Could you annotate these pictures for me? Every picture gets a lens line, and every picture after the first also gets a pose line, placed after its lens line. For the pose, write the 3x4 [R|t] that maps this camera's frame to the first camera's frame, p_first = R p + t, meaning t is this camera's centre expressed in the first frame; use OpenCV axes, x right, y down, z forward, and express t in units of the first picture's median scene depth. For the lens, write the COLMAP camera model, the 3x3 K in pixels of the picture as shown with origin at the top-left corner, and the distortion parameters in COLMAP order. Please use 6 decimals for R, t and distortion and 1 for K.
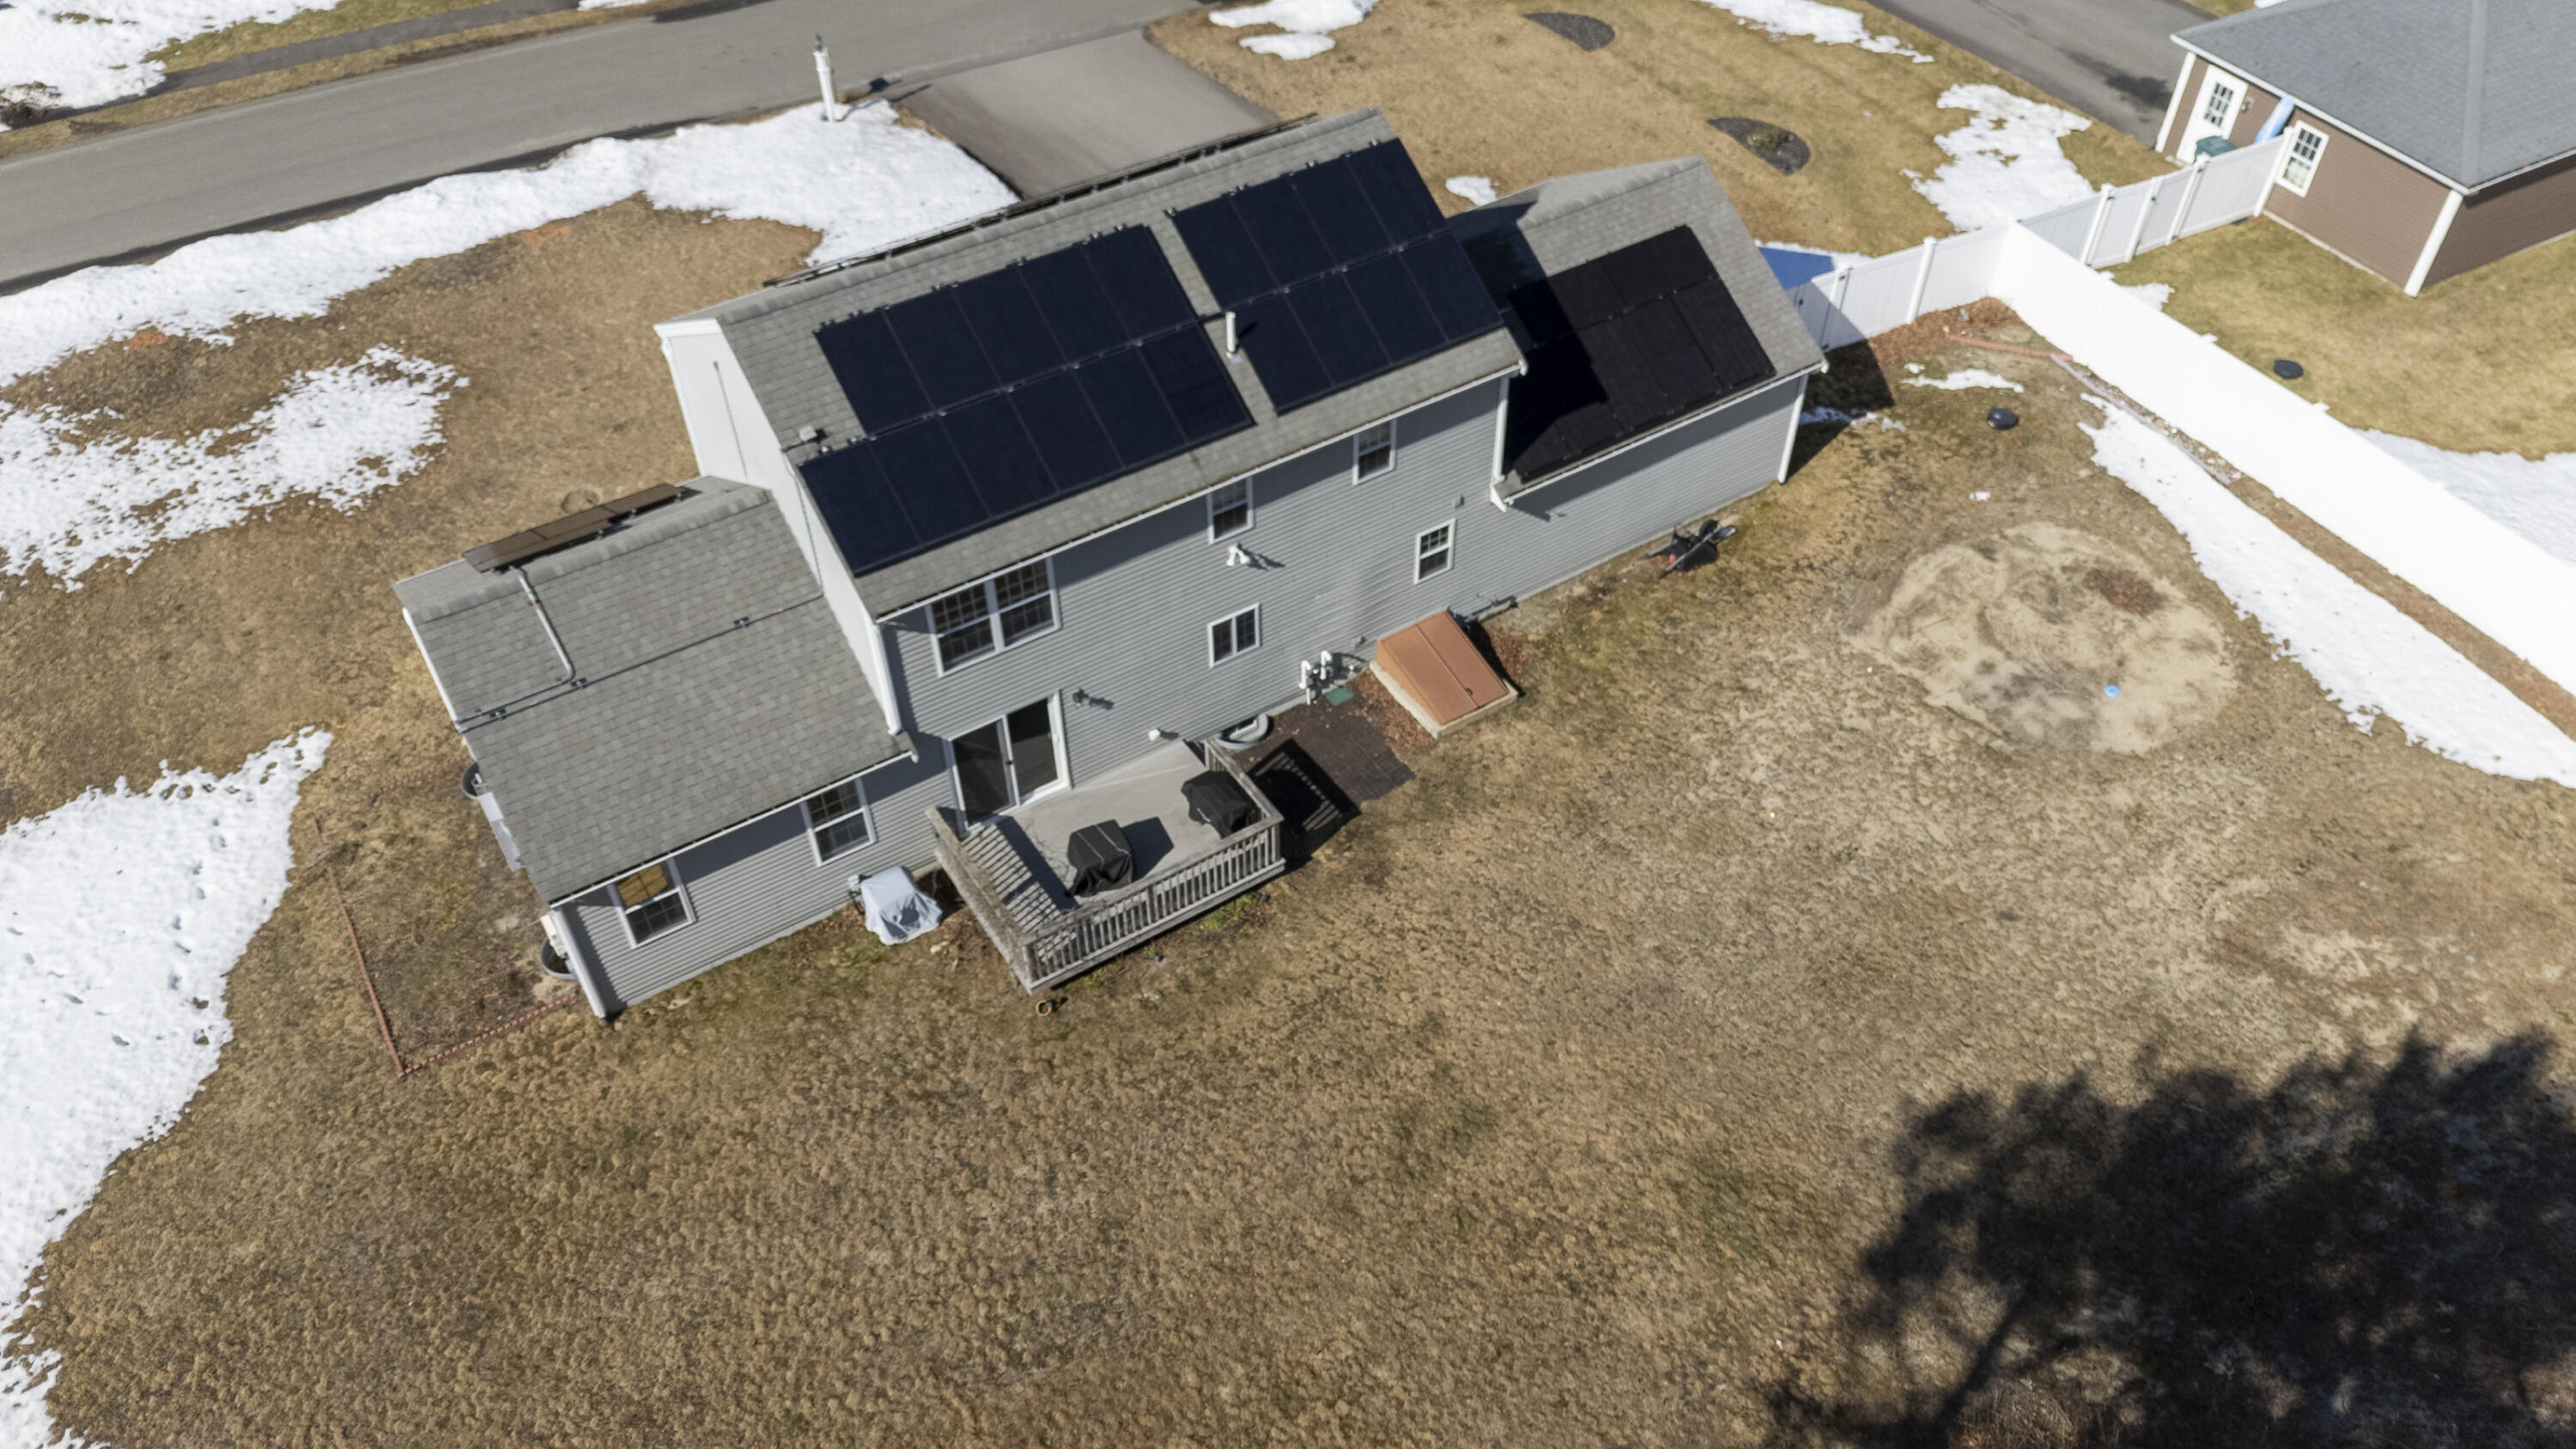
lens RADIAL K [[1918.3, 0, 1274.3], [0, 1918.3, 715.7], [0, 0, 1]] dist [0.053145, -0.046460]
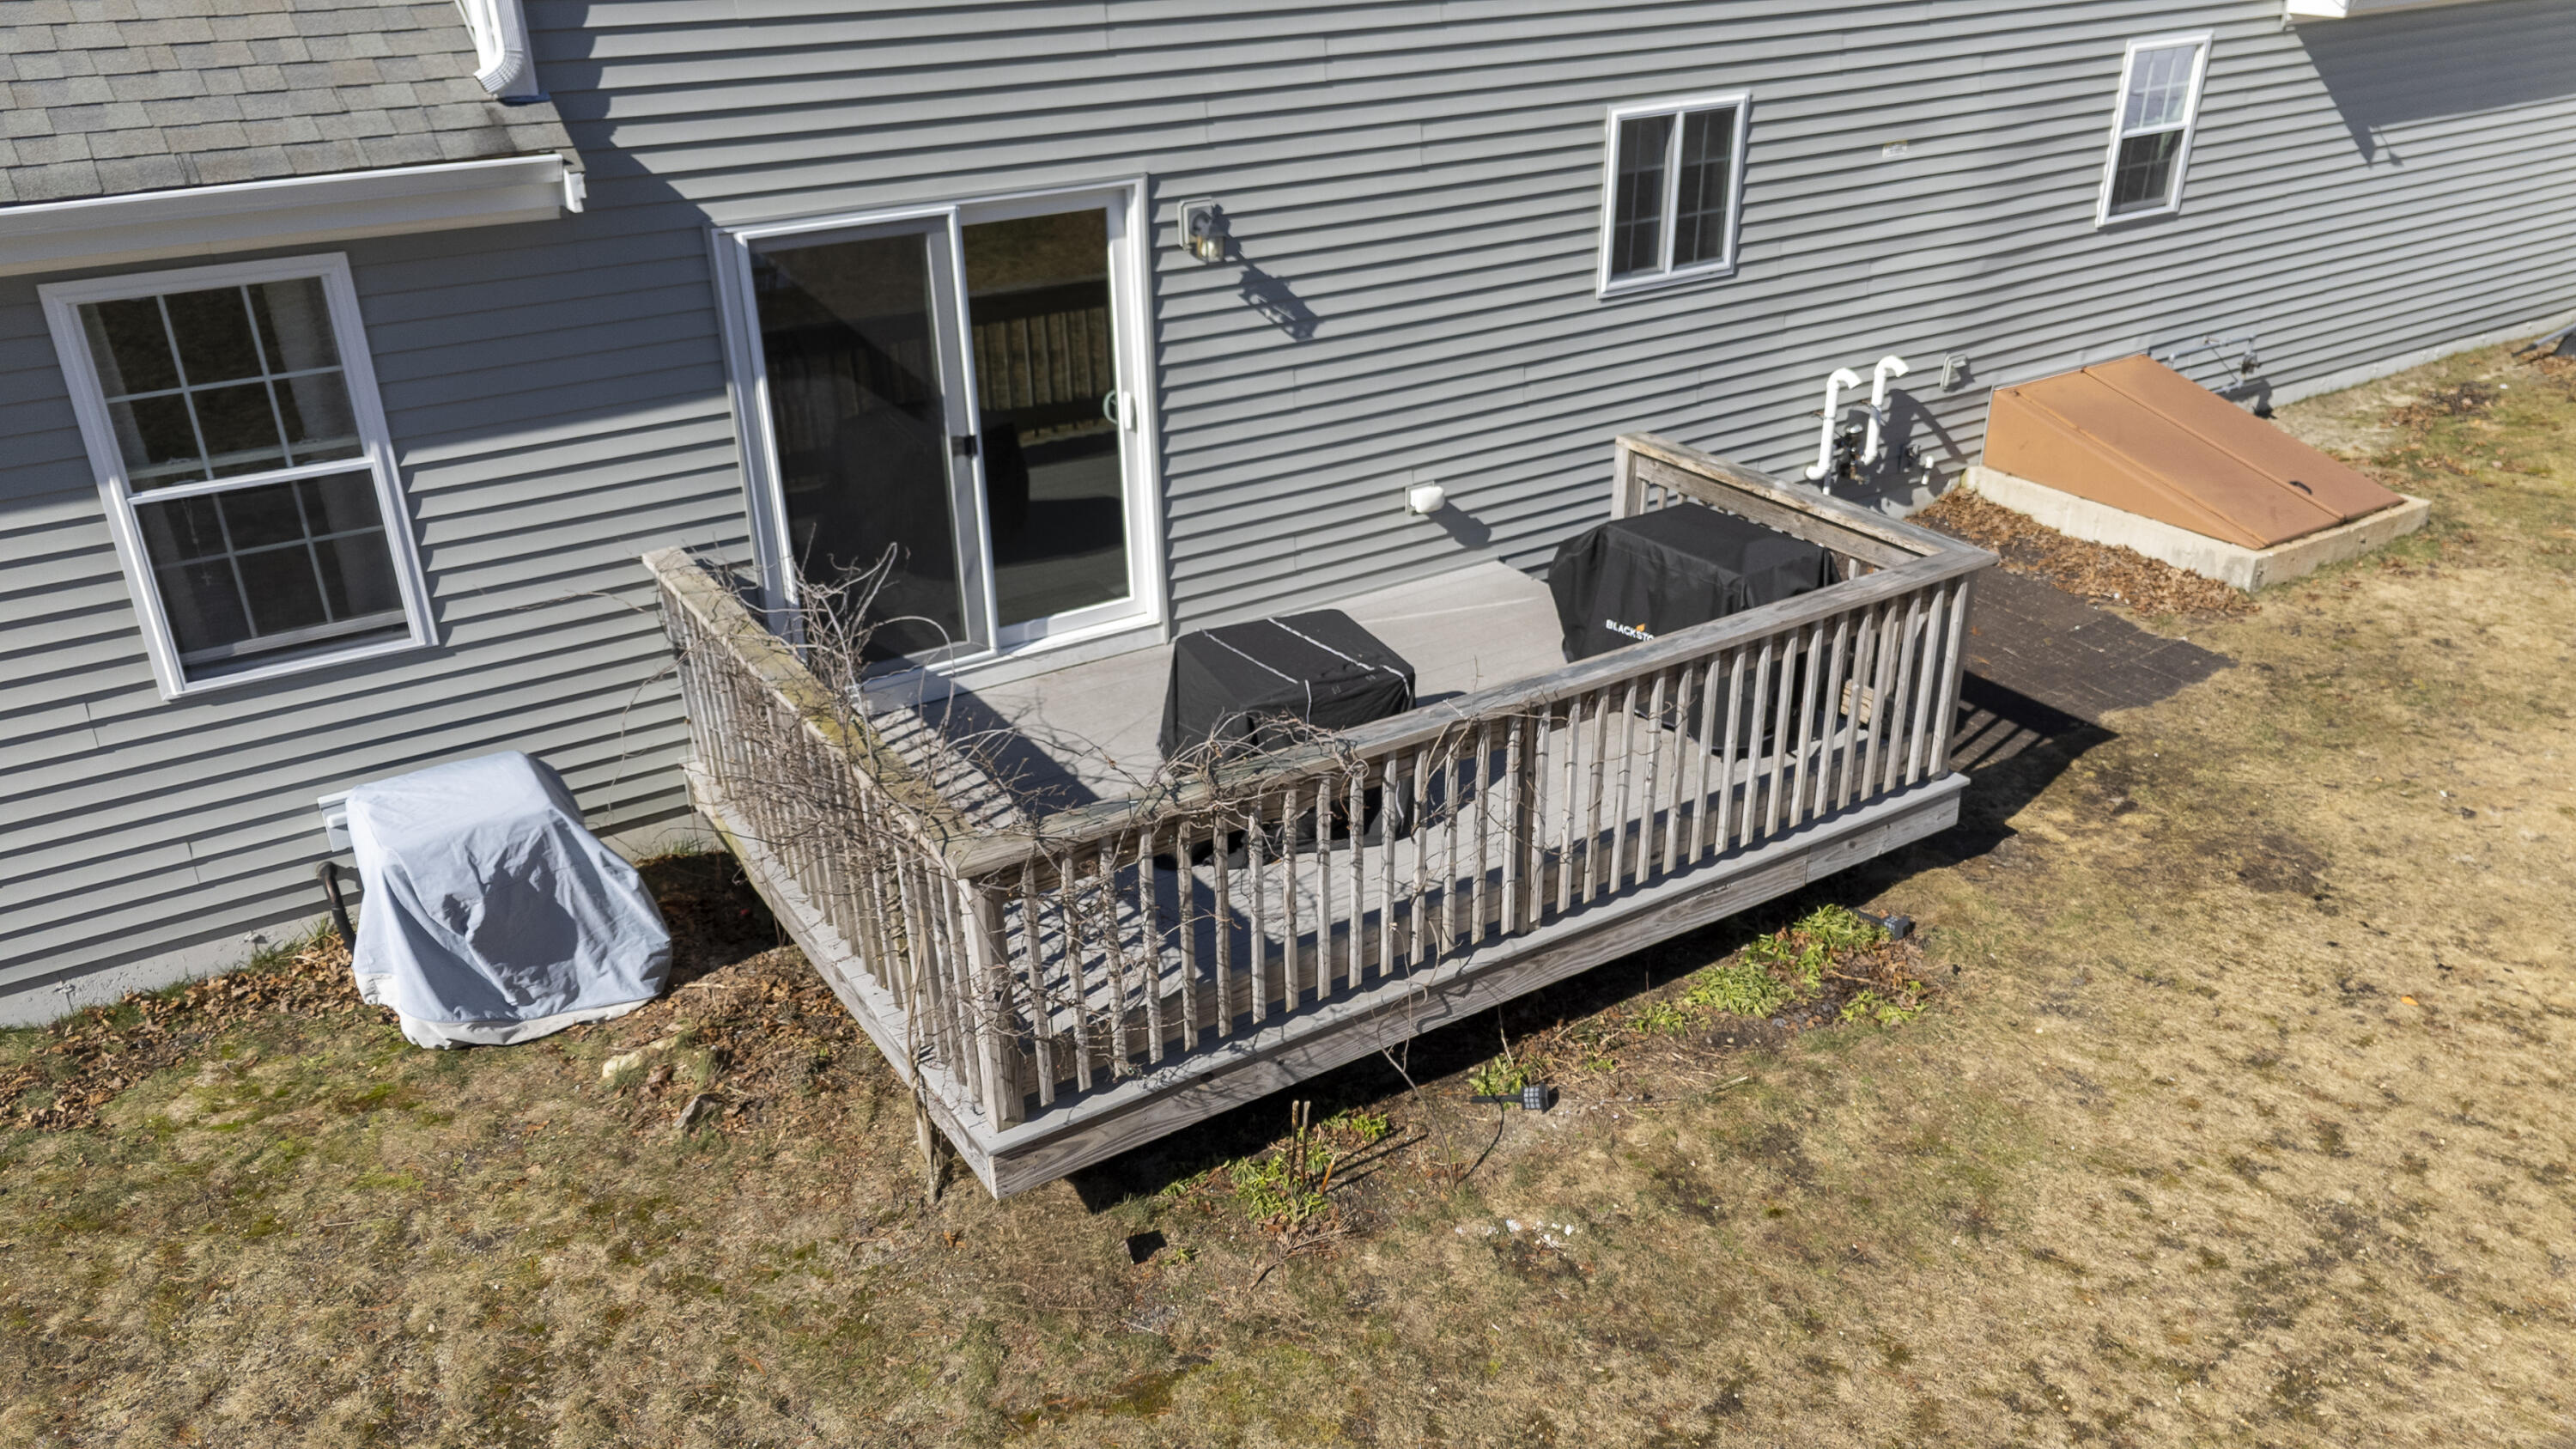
lens RADIAL K [[1918.3, 0, 1274.3], [0, 1918.3, 715.7], [0, 0, 1]] dist [0.053145, -0.046460]
pose [[0.999957, 0.001766, -0.009134, -0.083973], [-0.004679, 0.944079, -0.329687, 0.147902], [0.008041, 0.329715, 0.944046, 0.697841]]
